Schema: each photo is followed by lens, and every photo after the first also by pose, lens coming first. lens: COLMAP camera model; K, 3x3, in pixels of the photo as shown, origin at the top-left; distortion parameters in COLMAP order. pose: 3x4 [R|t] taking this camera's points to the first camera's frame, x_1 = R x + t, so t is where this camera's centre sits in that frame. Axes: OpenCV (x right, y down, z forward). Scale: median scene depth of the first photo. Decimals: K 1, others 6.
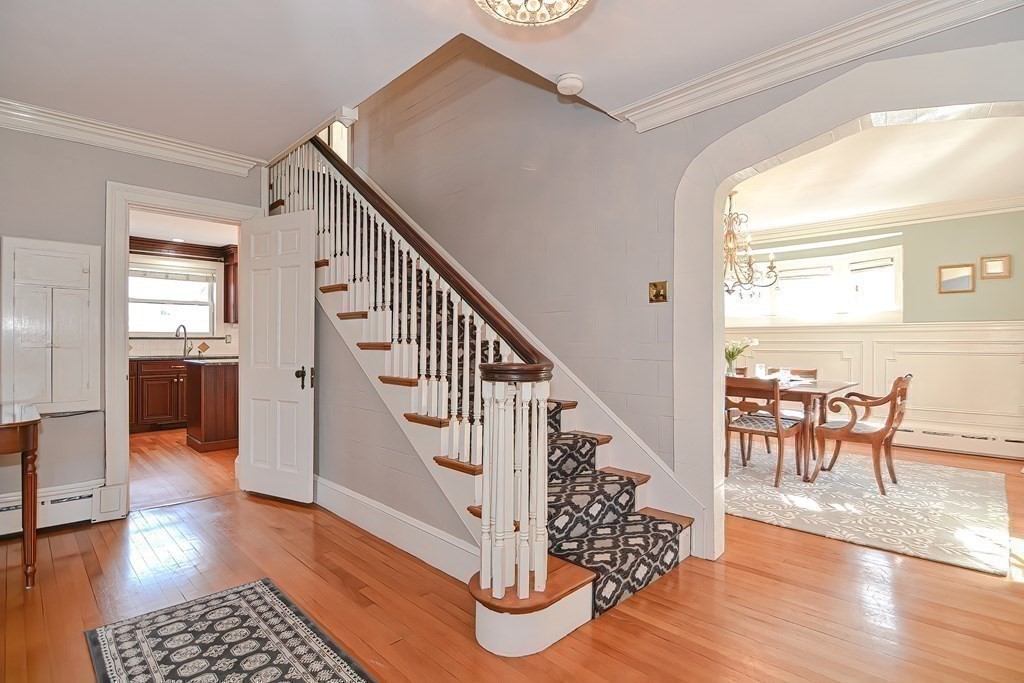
lens RADIAL K [[499.4, 0, 513.3], [0, 499.4, 341.0], [0, 0, 1]] dist [-0.019598, -0.001716]
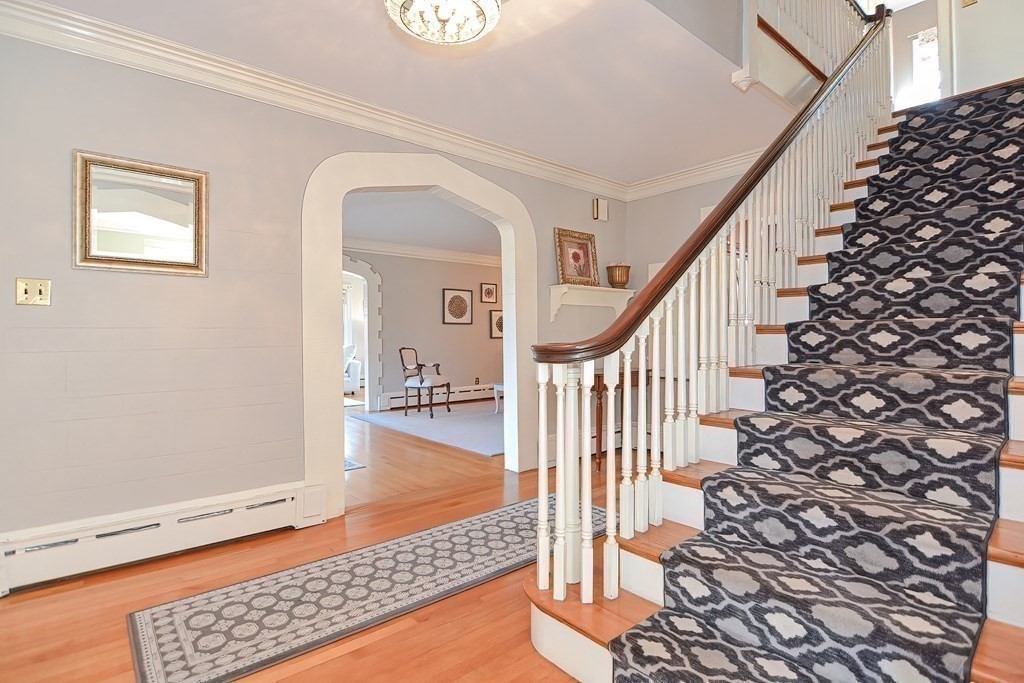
lens RADIAL K [[499.4, 0, 512.0], [0, 499.4, 338.1], [0, 0, 1]] dist [-0.019598, -0.001716]
pose [[-0.074025, 0.002528, -0.997253, 0.702472], [0.007780, 0.999968, 0.001957, 0.020066], [0.997226, -0.007614, -0.074042, 0.724241]]
